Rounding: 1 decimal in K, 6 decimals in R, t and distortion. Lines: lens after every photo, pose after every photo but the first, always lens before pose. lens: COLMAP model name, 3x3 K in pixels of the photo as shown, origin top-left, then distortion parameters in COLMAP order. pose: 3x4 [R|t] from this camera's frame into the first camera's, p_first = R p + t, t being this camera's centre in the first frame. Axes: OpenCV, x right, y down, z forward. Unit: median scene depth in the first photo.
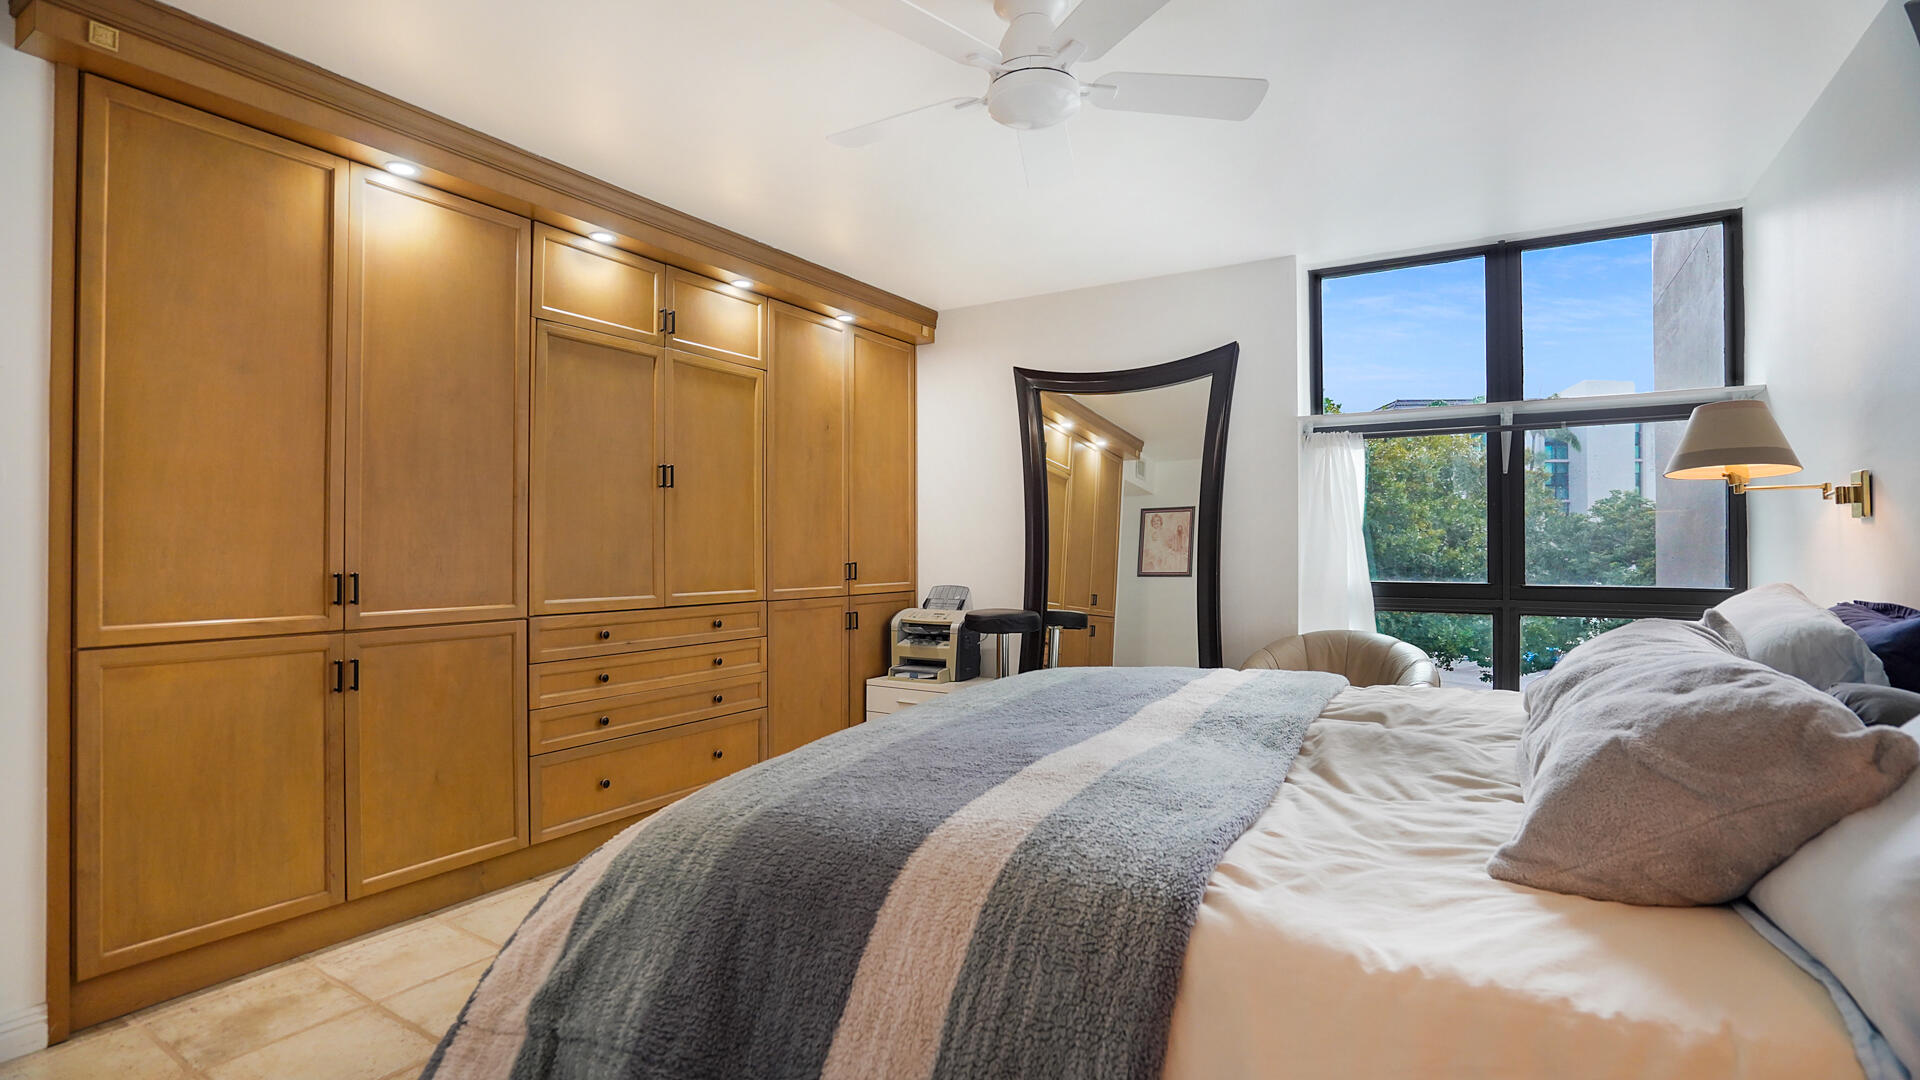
lens RADIAL K [[944.5, 0, 989.2], [0, 944.5, 543.5], [0, 0, 1]] dist [-0.019715, 0.000886]
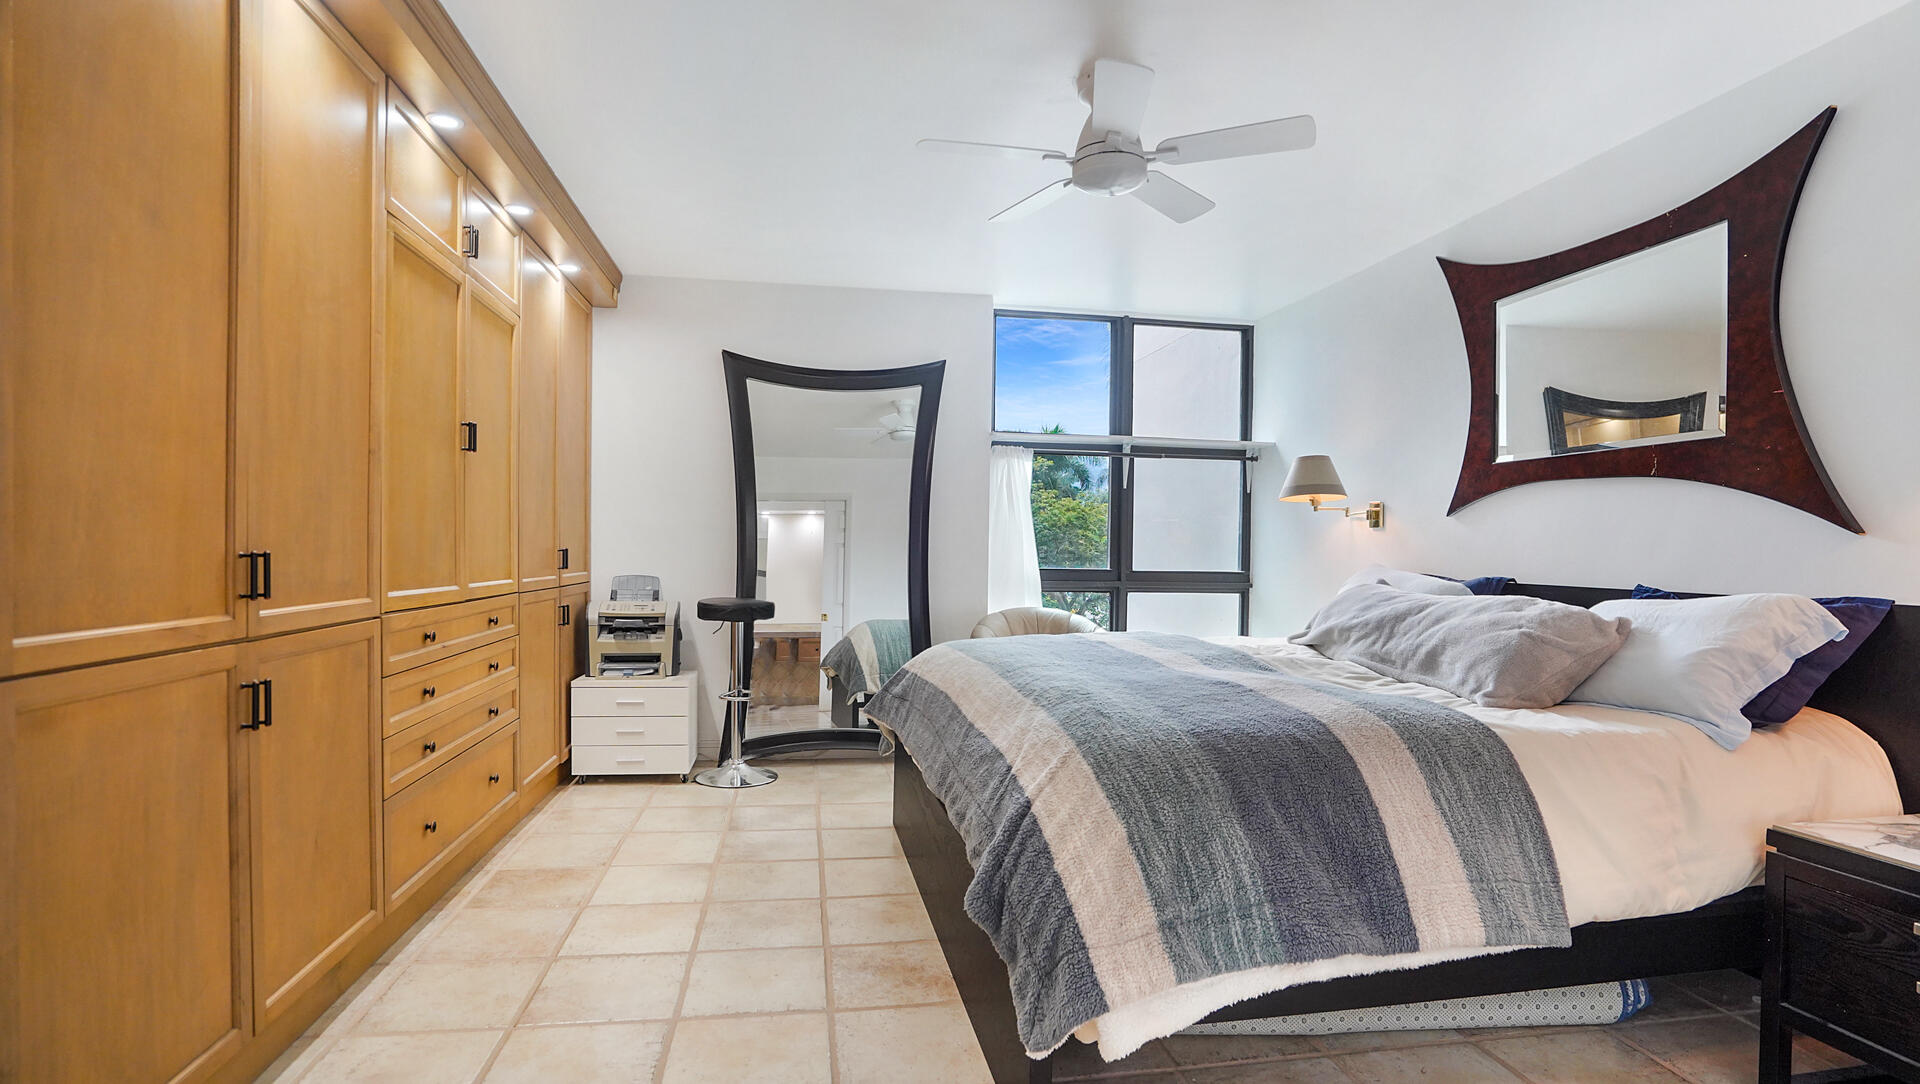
lens RADIAL K [[944.5, 0, 989.2], [0, 944.5, 545.5], [0, 0, 1]] dist [-0.019715, 0.000886]
pose [[0.753595, 0.013997, 0.657190, -0.489360], [-0.019224, 0.999815, 0.000750, 0.010813], [-0.657058, -0.013199, 0.753725, 0.099914]]
